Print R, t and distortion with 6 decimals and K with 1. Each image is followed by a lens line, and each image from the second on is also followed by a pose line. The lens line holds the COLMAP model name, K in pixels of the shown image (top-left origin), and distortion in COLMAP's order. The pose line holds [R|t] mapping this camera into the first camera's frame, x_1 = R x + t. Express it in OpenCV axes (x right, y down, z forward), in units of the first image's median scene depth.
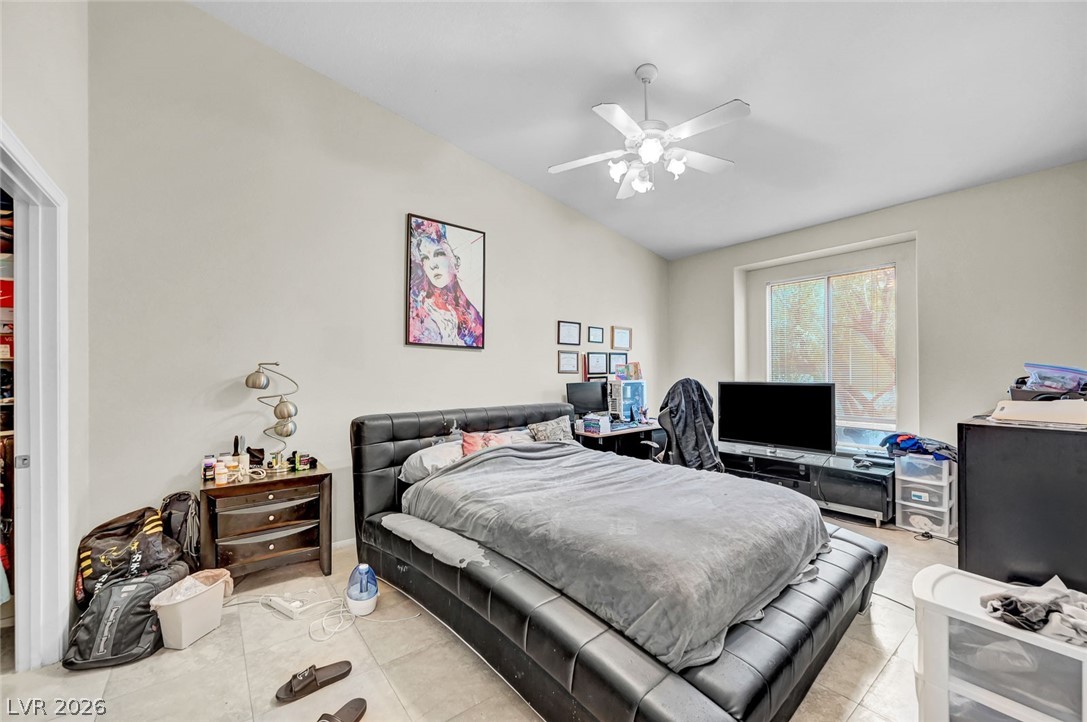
lens RADIAL K [[428.4, 0, 546.5], [0, 428.4, 365.9], [0, 0, 1]] dist [-0.003514, 0.000992]
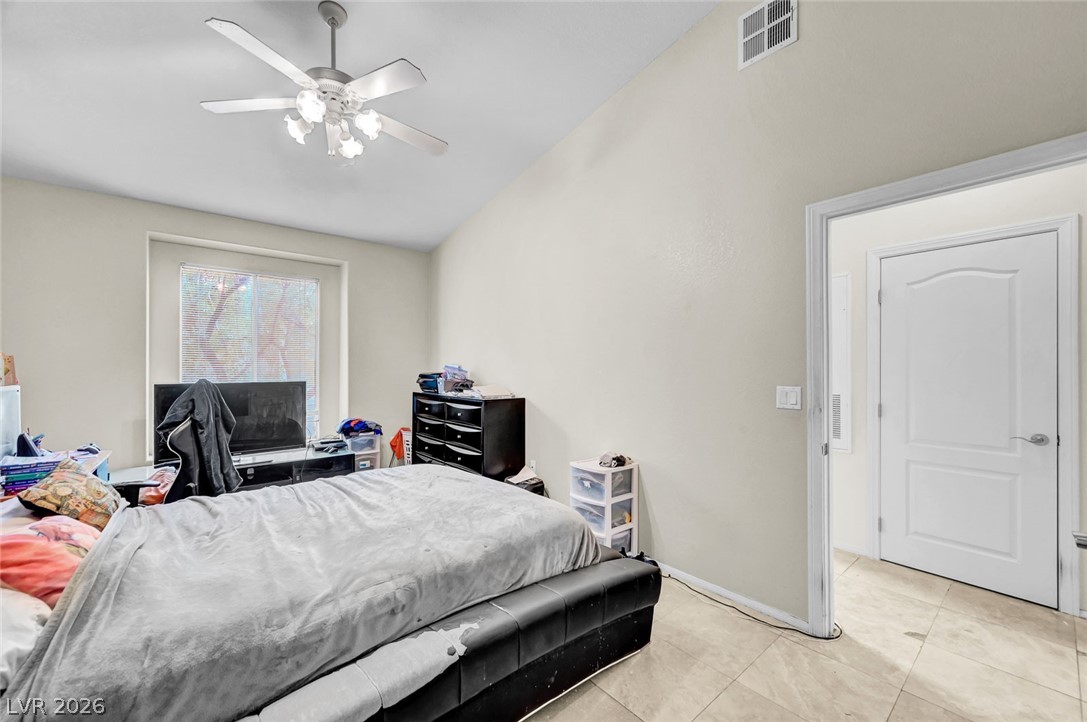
lens RADIAL K [[428.4, 0, 547.3], [0, 428.4, 367.1], [0, 0, 1]] dist [-0.003514, 0.000992]
pose [[-0.019756, 0.007505, 0.999777, -0.449845], [-0.008312, 0.999936, -0.007670, 0.008478], [-0.999770, -0.008462, -0.019693, 0.448348]]
